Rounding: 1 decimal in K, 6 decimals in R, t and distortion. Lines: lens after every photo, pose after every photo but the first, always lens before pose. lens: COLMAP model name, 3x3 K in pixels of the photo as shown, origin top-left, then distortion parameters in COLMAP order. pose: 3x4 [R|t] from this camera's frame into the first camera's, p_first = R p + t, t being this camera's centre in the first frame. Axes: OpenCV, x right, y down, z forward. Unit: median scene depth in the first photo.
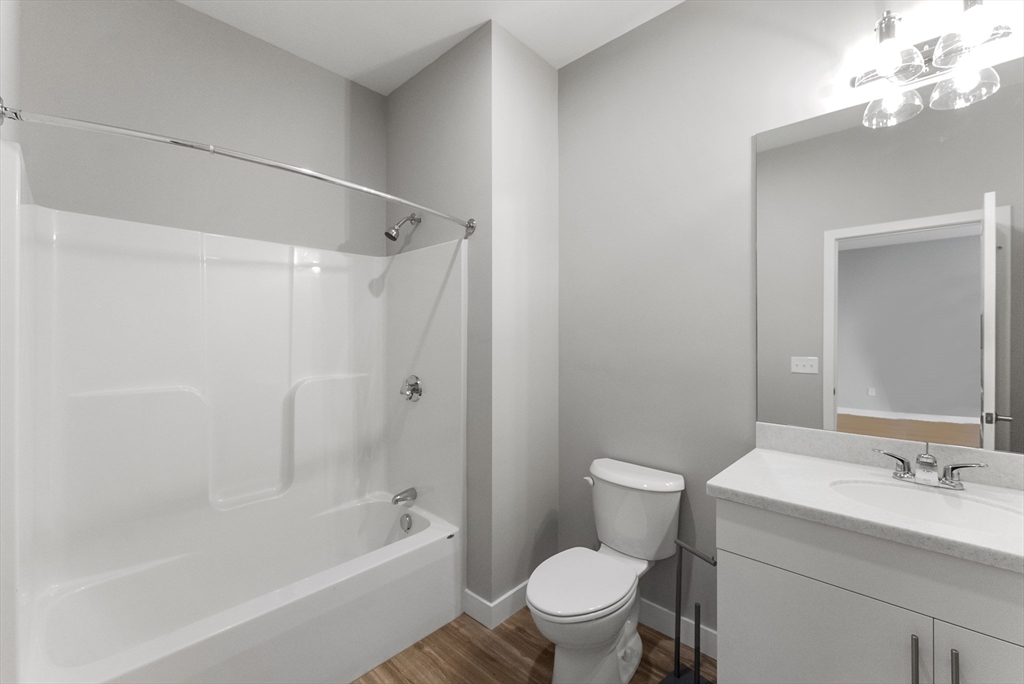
lens RADIAL K [[413.4, 0, 512.0], [0, 413.4, 342.0], [0, 0, 1]] dist [0.000497, -0.000009]
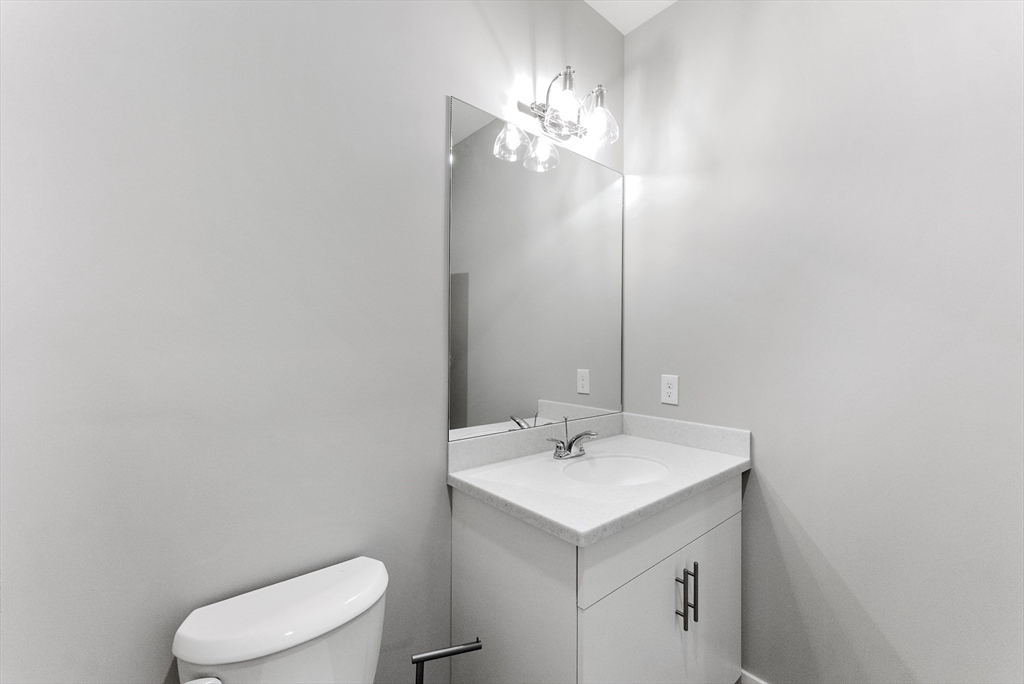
lens RADIAL K [[413.4, 0, 512.0], [0, 413.4, 342.0], [0, 0, 1]] dist [0.000497, -0.000009]
pose [[0.123515, 0.006121, 0.992324, -0.268757], [0.004766, 0.999966, -0.006761, -0.000821], [-0.992331, 0.005564, 0.123481, 0.944255]]
